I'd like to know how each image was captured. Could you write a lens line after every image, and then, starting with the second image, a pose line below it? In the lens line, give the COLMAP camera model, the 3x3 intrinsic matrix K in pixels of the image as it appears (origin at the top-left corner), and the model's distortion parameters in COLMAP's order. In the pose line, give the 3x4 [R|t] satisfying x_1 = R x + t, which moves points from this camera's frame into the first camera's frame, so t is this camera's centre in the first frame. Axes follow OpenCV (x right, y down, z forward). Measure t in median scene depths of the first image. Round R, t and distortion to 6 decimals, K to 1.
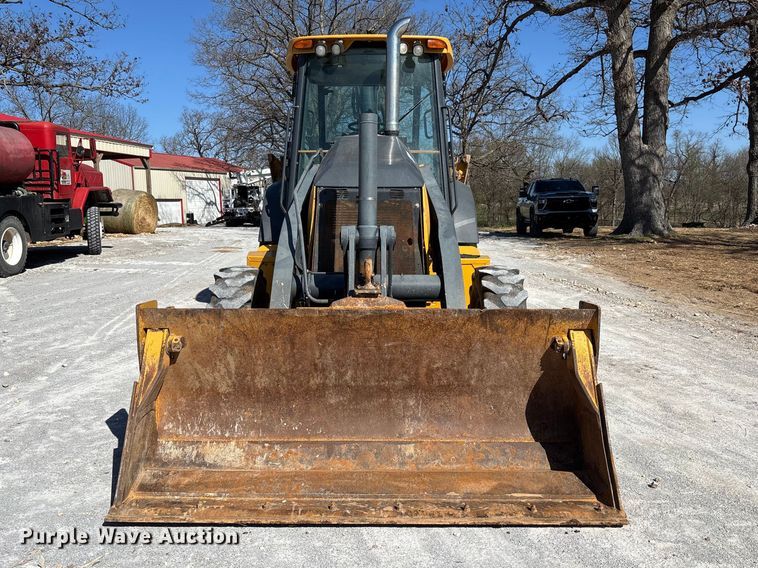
lens RADIAL K [[709.7, 0, 376.0], [0, 709.7, 285.7], [0, 0, 1]] dist [0.037900, -0.003476]
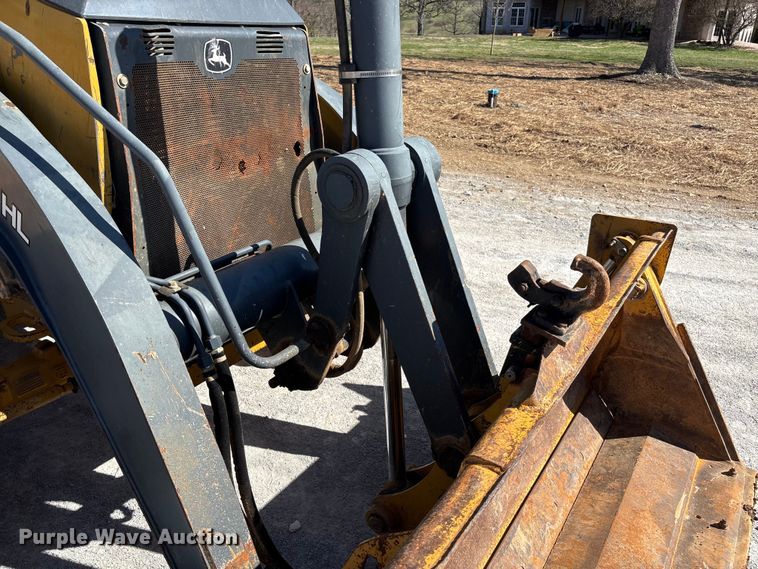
lens RADIAL K [[531.4, 0, 374.7], [0, 531.4, 285.1], [0, 0, 1]] dist [0.016084, 0.000054]
pose [[0.595098, -0.348534, 0.724143, -0.263452], [0.068266, 0.919730, 0.386570, -0.133798], [-0.800749, -0.180613, 0.571123, 0.860101]]
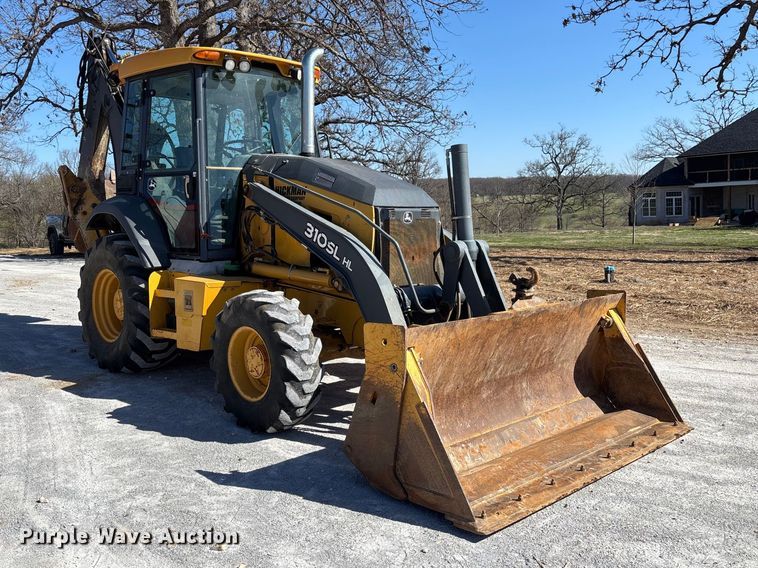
lens RADIAL K [[709.7, 0, 376.0], [0, 709.7, 285.7], [0, 0, 1]] dist [0.037900, -0.003476]
pose [[0.734142, -0.077154, 0.674598, -0.935230], [0.093495, 0.995546, 0.012114, -0.041704], [-0.672528, 0.054178, 0.738085, 0.269520]]
